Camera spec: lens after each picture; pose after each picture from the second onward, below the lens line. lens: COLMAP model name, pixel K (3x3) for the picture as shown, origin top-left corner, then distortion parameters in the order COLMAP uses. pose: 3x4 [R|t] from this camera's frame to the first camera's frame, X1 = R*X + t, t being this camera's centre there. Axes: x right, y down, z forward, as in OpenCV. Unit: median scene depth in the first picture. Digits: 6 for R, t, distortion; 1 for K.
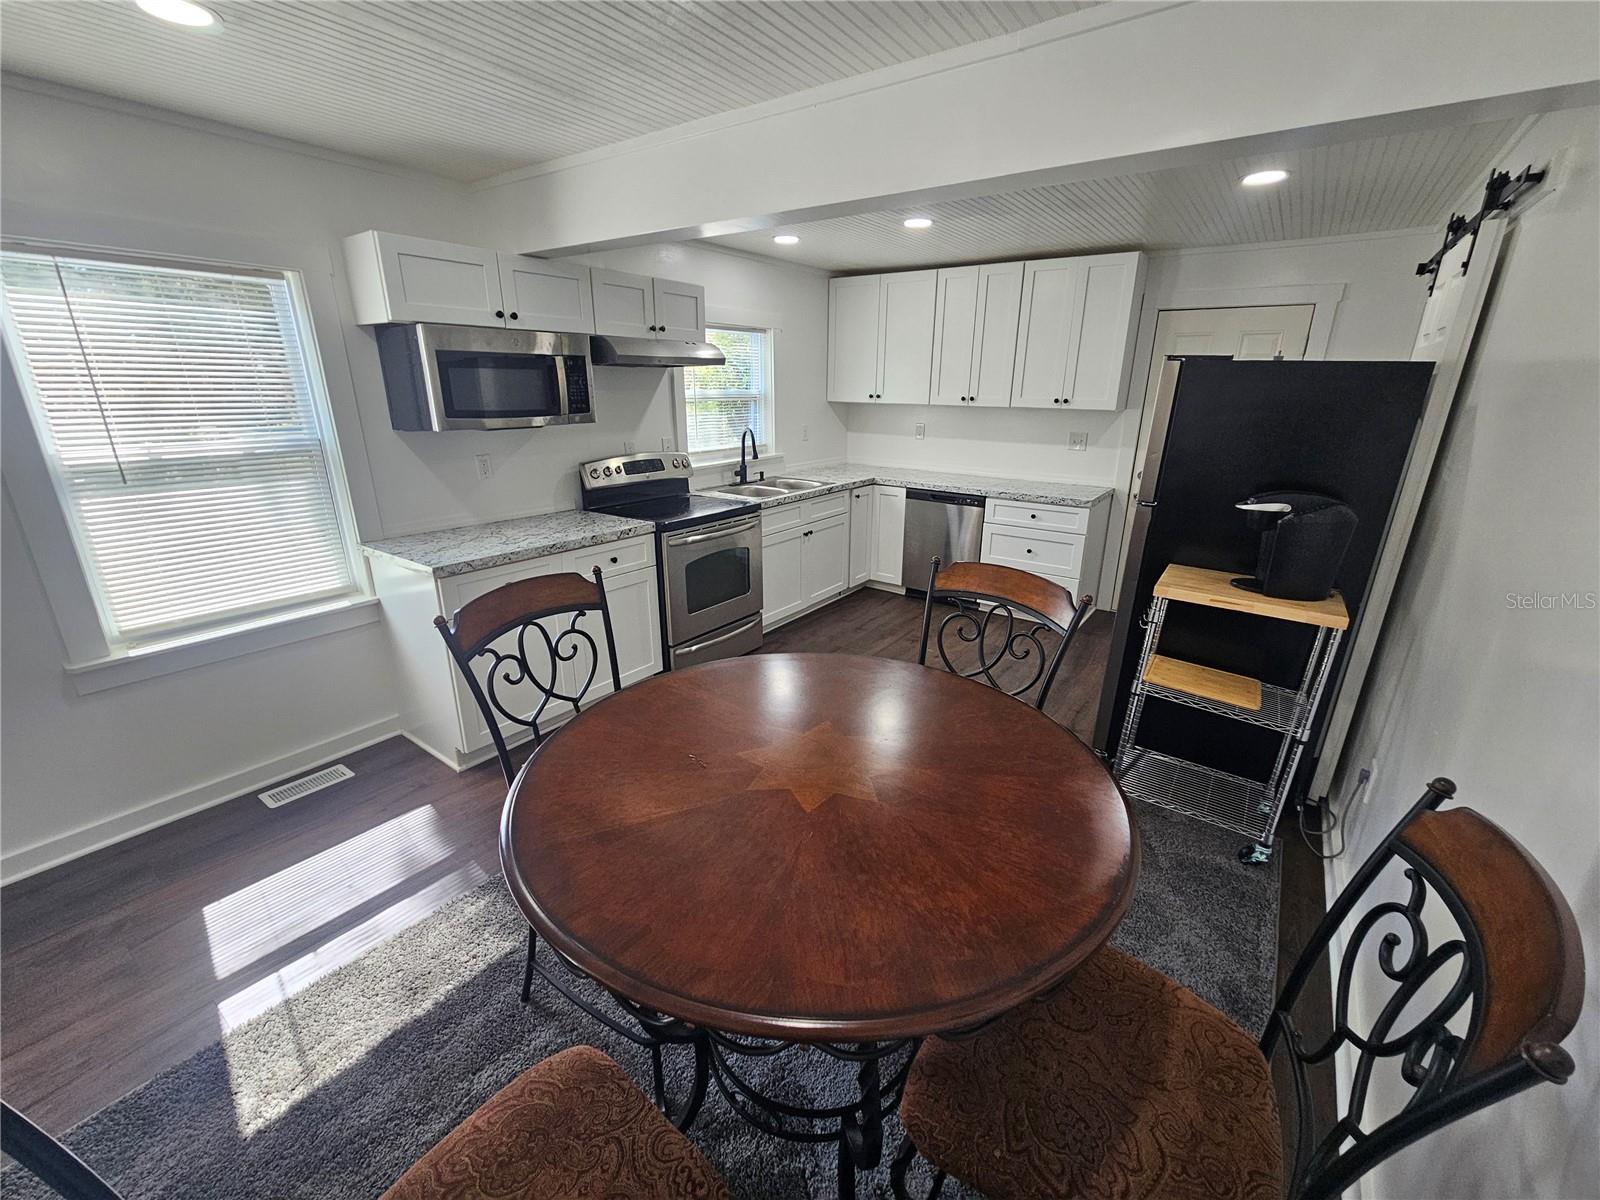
lens RADIAL K [[655.2, 0, 818.8], [0, 655.2, 605.2], [0, 0, 1]] dist [-0.000808, 0.000284]
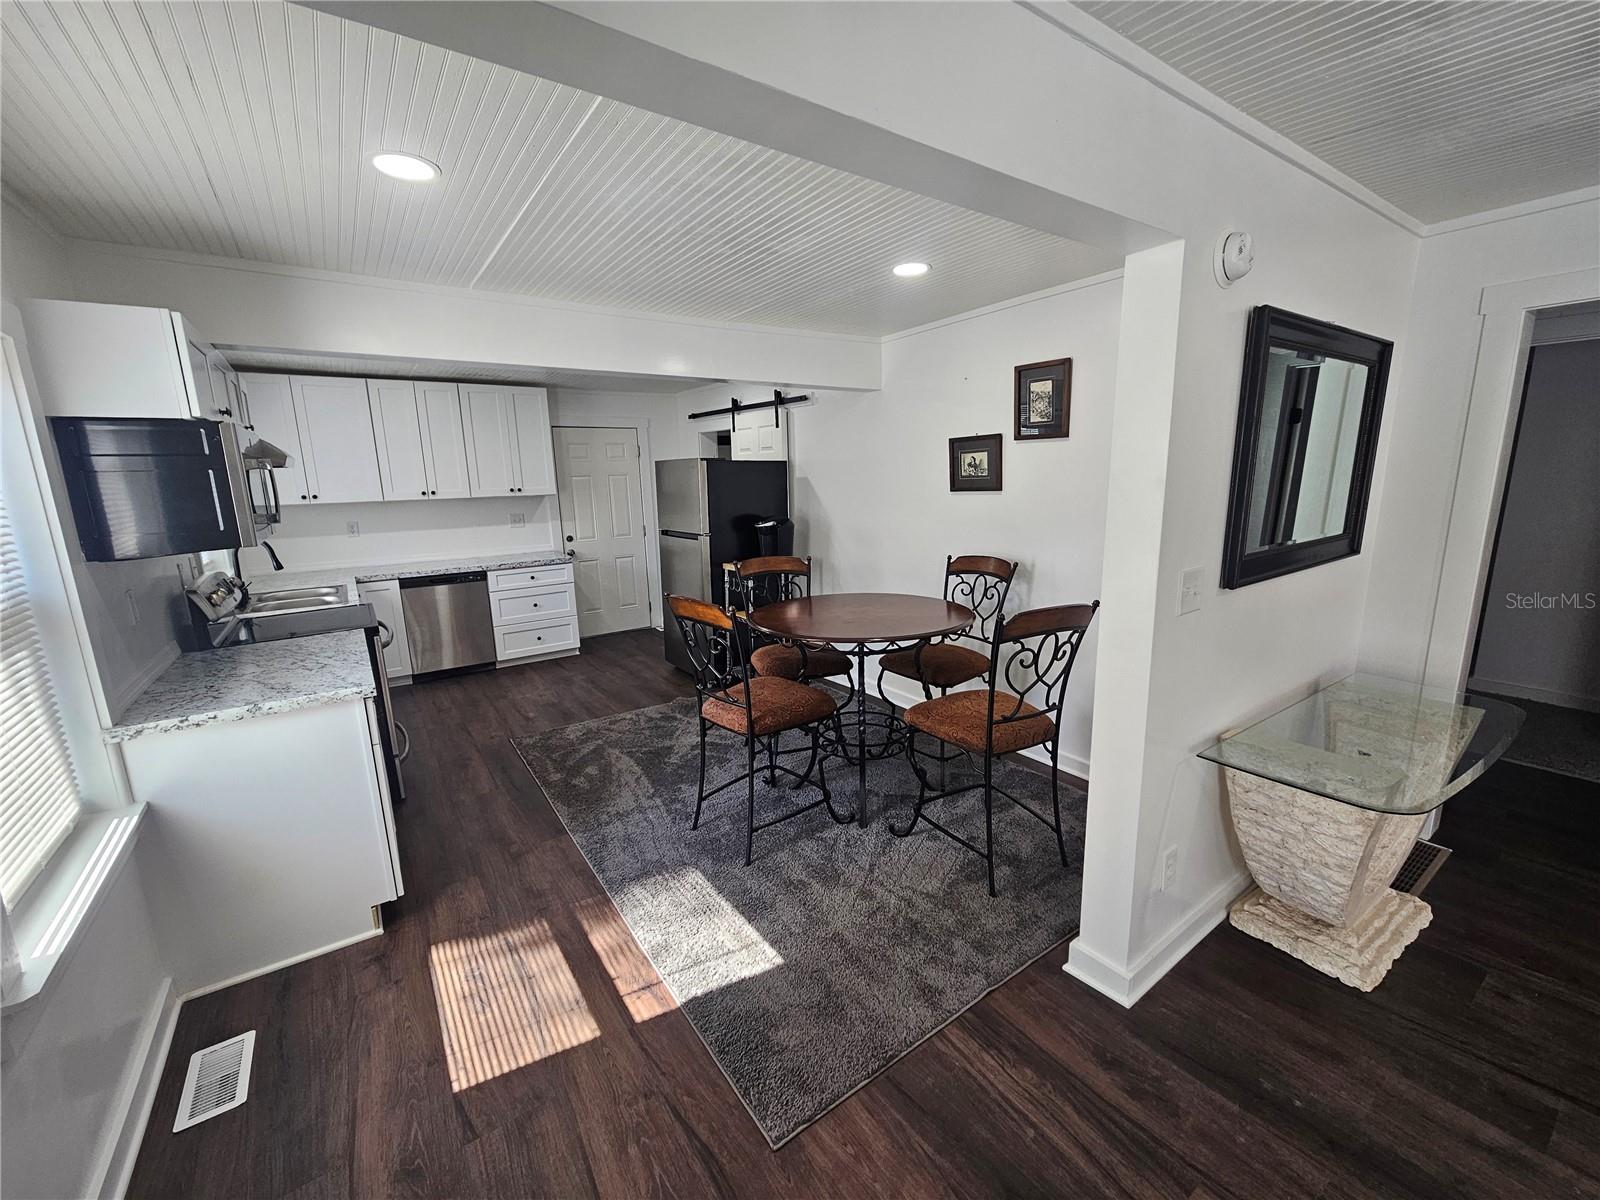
lens RADIAL K [[662.8, 0, 809.8], [0, 662.8, 602.2], [0, 0, 1]] dist [-0.000310, 0.001279]
pose [[0.337145, -0.202914, 0.919326, -0.698127], [0.326175, 0.941193, 0.088122, -0.029204], [-0.883144, 0.270152, 0.383503, 0.044289]]
